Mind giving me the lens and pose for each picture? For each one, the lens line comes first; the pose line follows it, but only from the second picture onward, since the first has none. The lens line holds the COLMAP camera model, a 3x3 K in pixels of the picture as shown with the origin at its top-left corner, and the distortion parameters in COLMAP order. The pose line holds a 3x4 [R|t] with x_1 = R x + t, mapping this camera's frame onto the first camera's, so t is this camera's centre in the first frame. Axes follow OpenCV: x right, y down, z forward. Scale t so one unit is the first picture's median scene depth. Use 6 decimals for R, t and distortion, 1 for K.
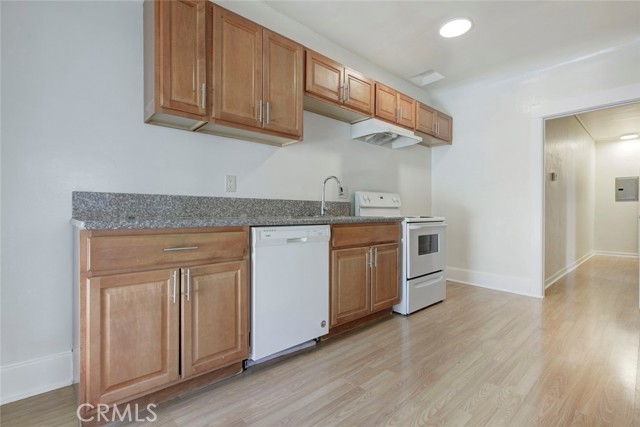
lens RADIAL K [[301.1, 0, 320.4], [0, 301.1, 206.6], [0, 0, 1]] dist [-0.002237, -0.000092]
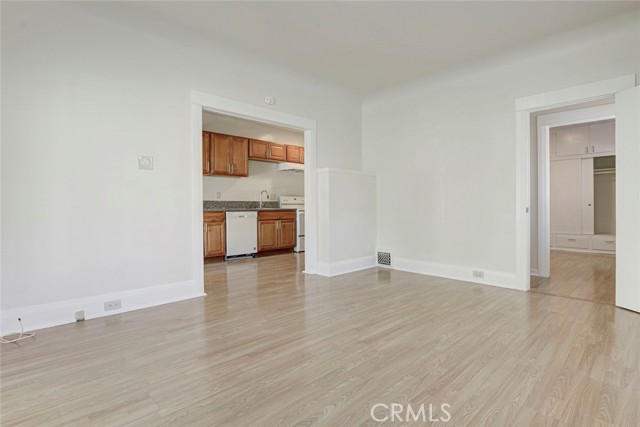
lens RADIAL K [[301.1, 0, 320.4], [0, 301.1, 206.6], [0, 0, 1]] dist [-0.002237, -0.000092]
pose [[0.999237, -0.010422, 0.037630, 0.426174], [0.009897, 0.999852, 0.014096, -0.008523], [-0.037772, -0.013713, 0.999192, -1.442982]]
